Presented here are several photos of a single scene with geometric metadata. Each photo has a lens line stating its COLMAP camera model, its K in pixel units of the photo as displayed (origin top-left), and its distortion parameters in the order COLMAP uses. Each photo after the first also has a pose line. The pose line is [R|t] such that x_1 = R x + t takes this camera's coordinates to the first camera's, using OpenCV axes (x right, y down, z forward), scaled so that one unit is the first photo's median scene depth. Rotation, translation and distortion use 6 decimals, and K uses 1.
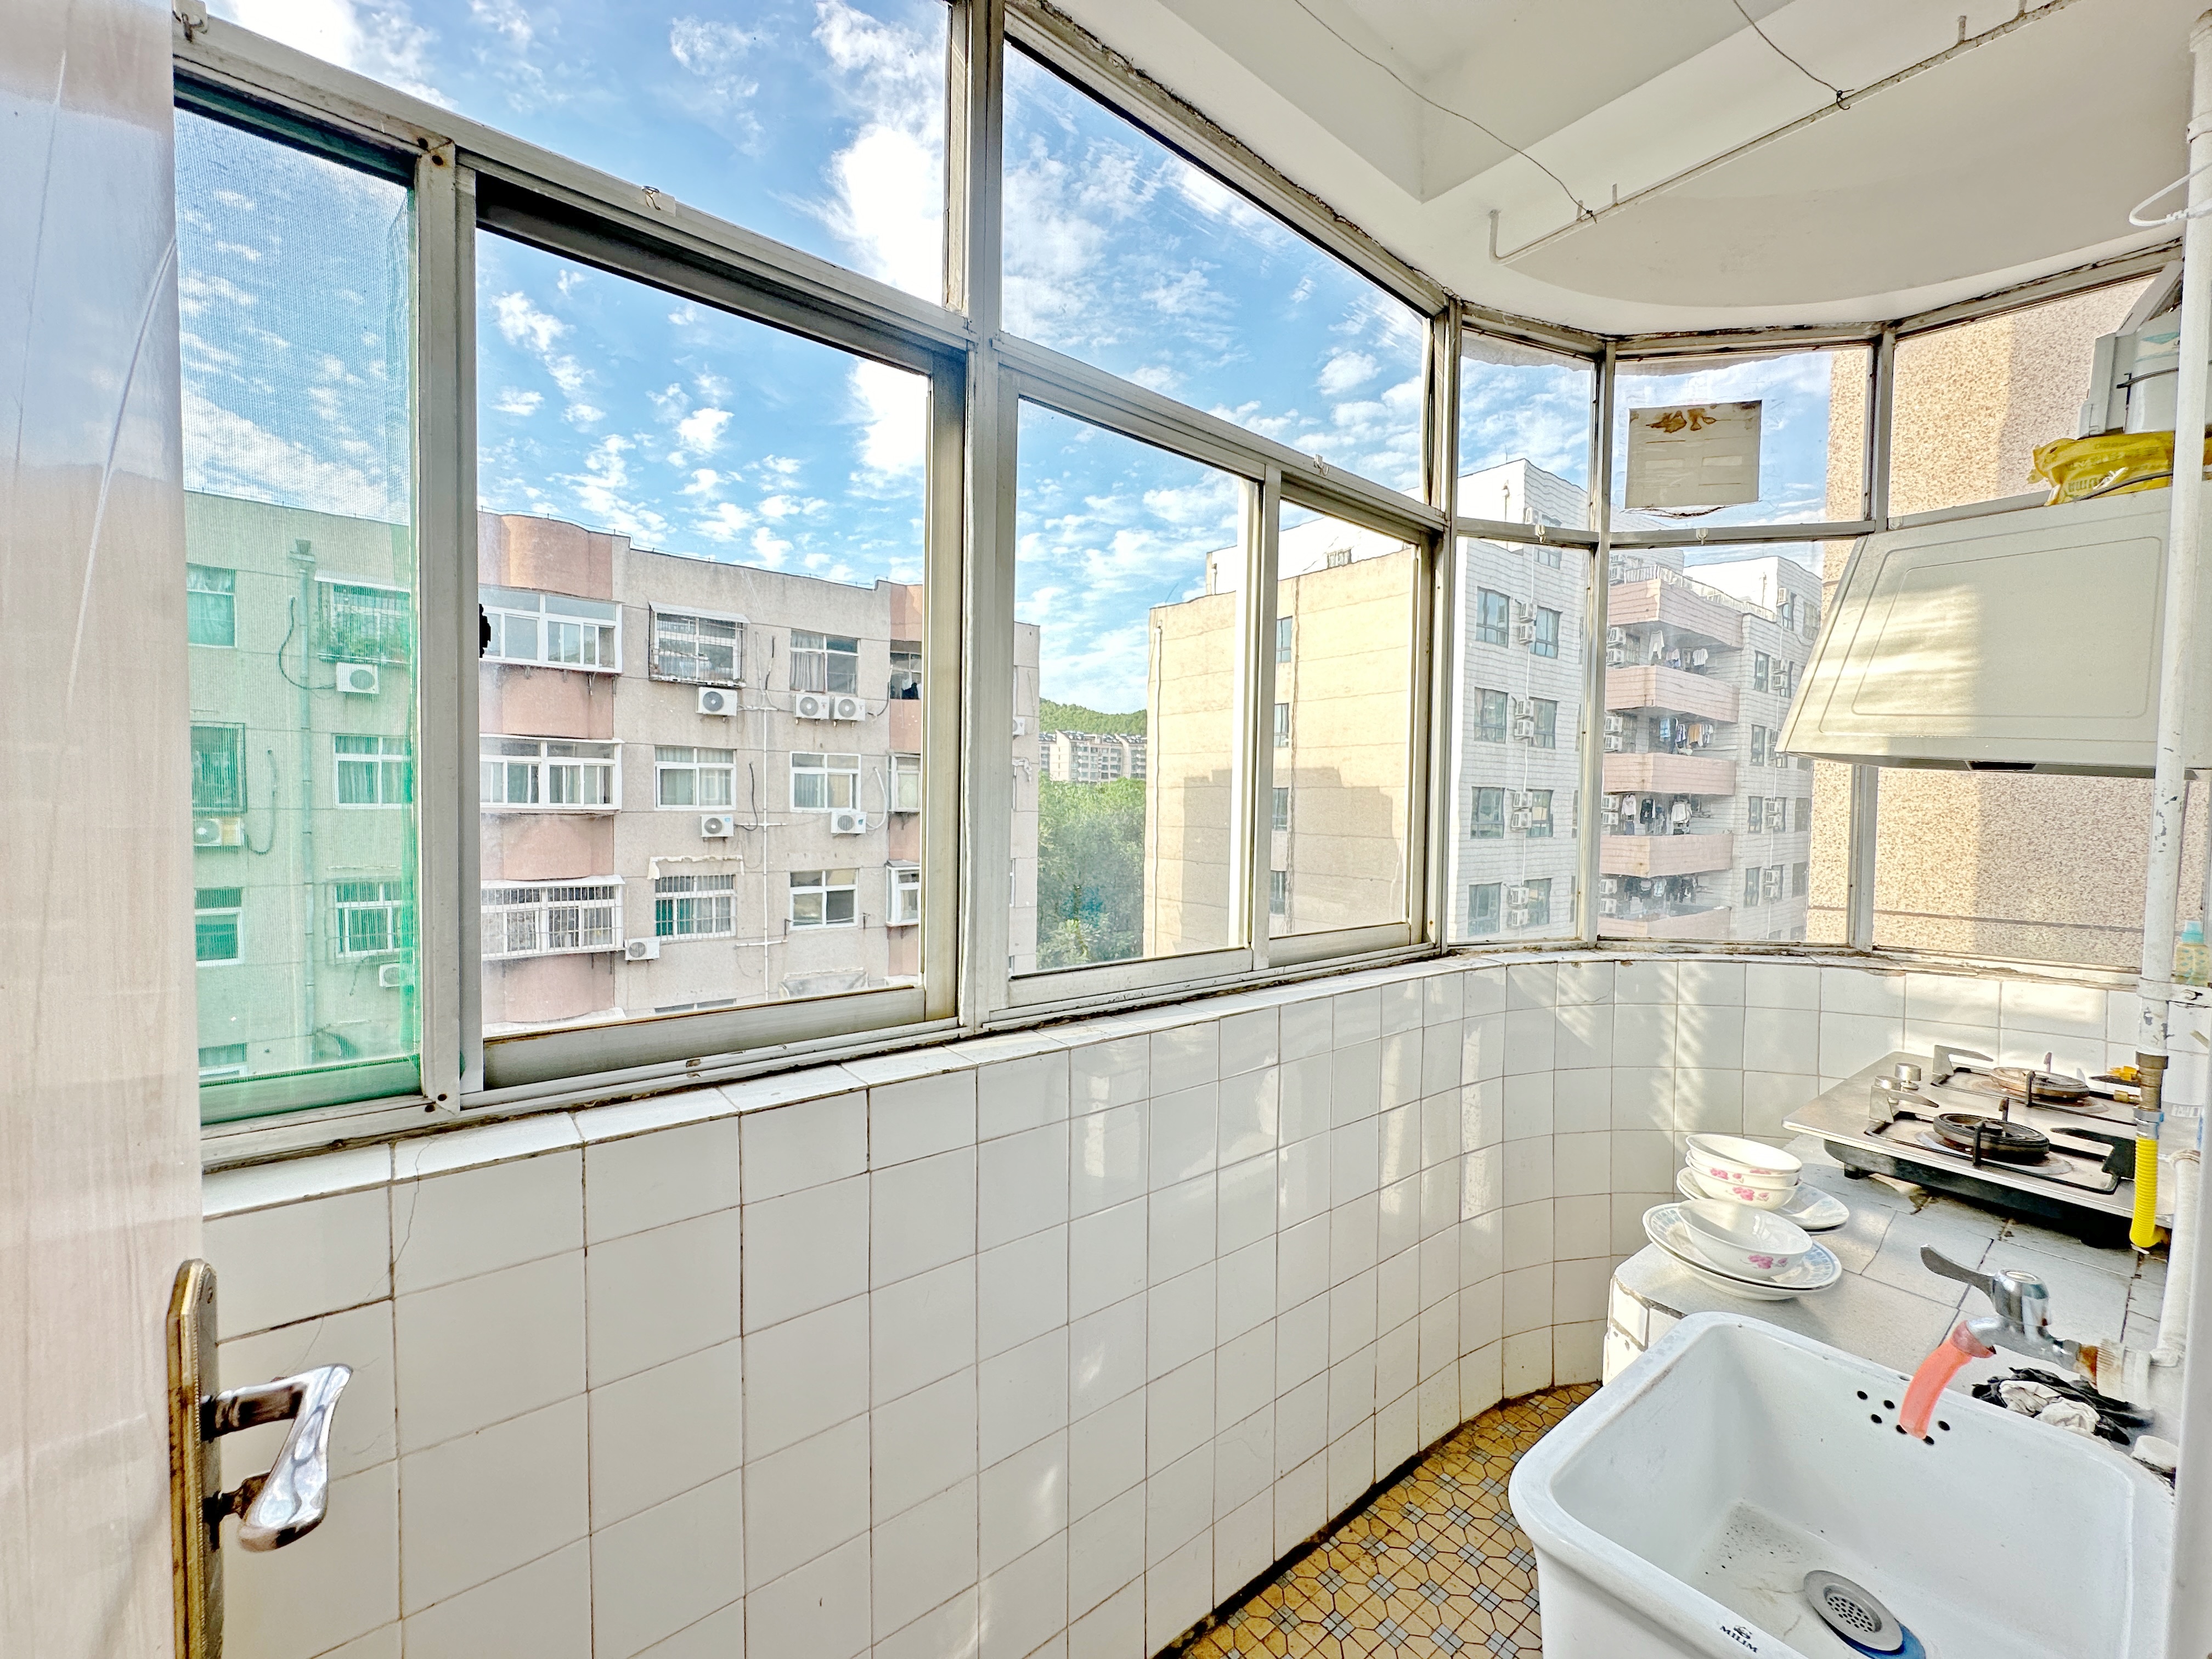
lens RADIAL K [[884.9, 0, 1110.8], [0, 884.9, 827.2], [0, 0, 1]] dist [-0.000197, -0.000021]
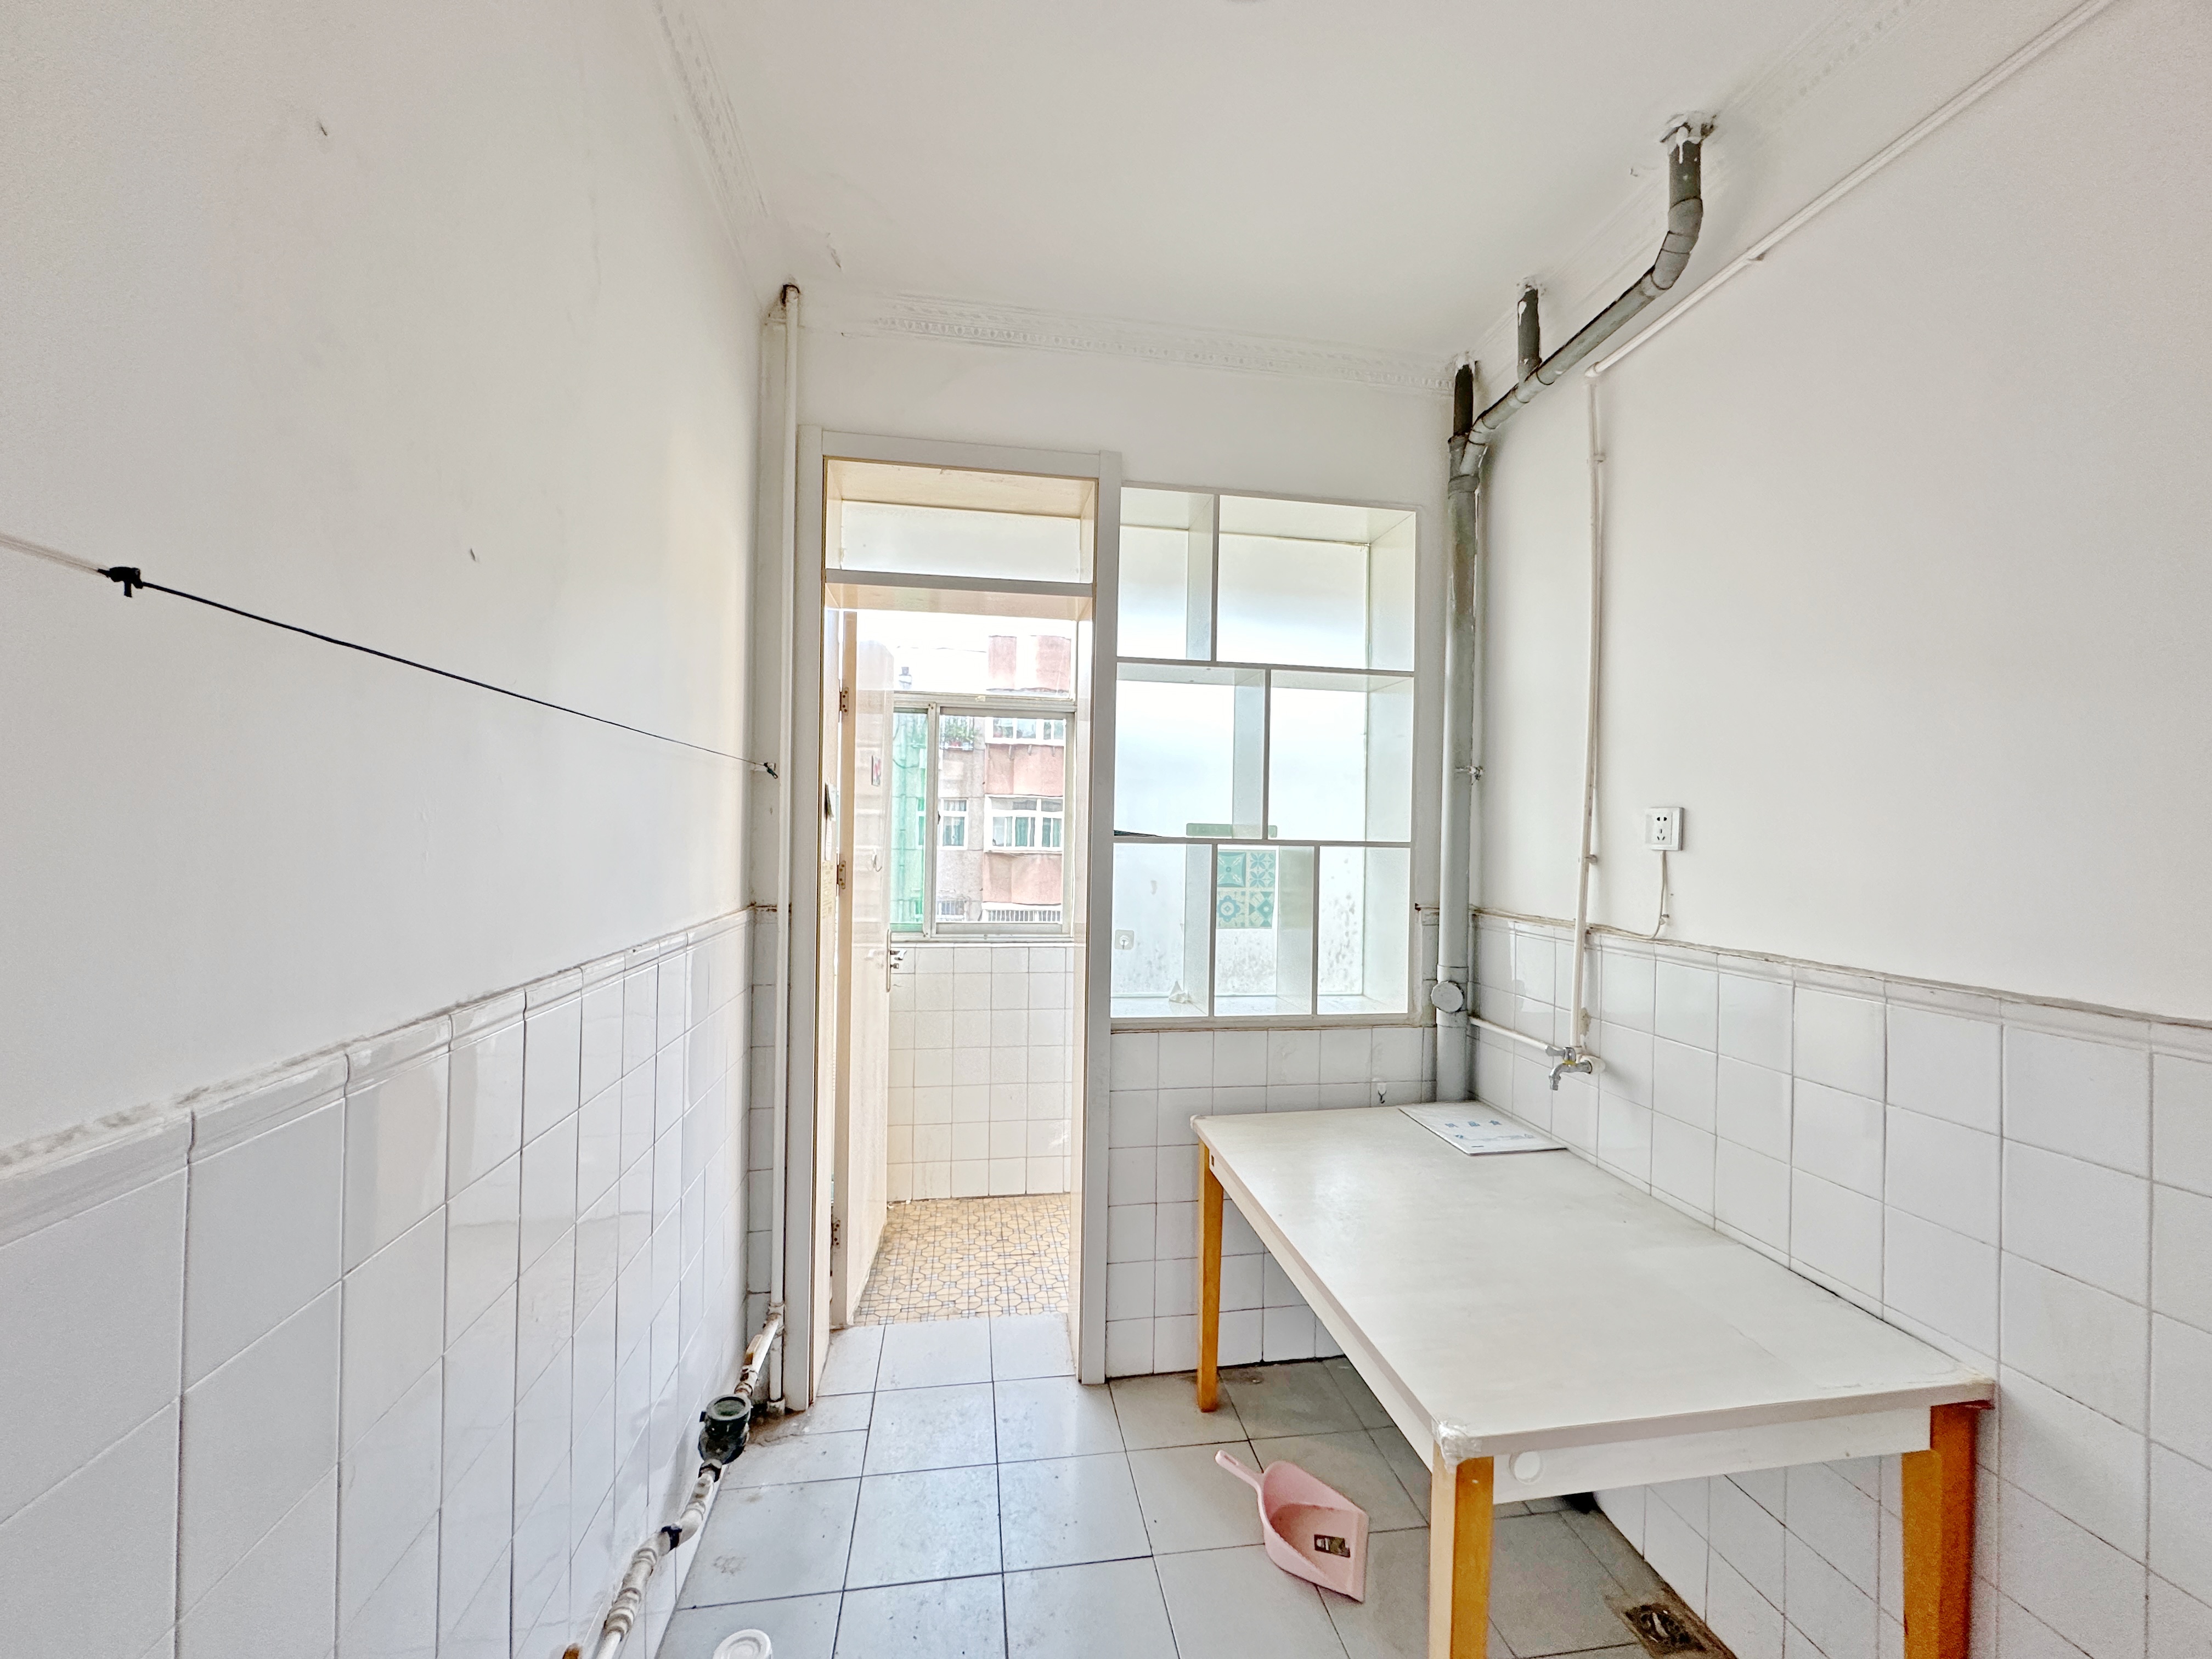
lens RADIAL K [[884.9, 0, 1110.8], [0, 884.9, 827.2], [0, 0, 1]] dist [-0.000197, -0.000021]
pose [[0.875091, -0.003733, -0.483944, 0.102314], [-0.019300, 0.998906, -0.042604, -0.001070], [0.483573, 0.046623, 0.874061, -0.113747]]
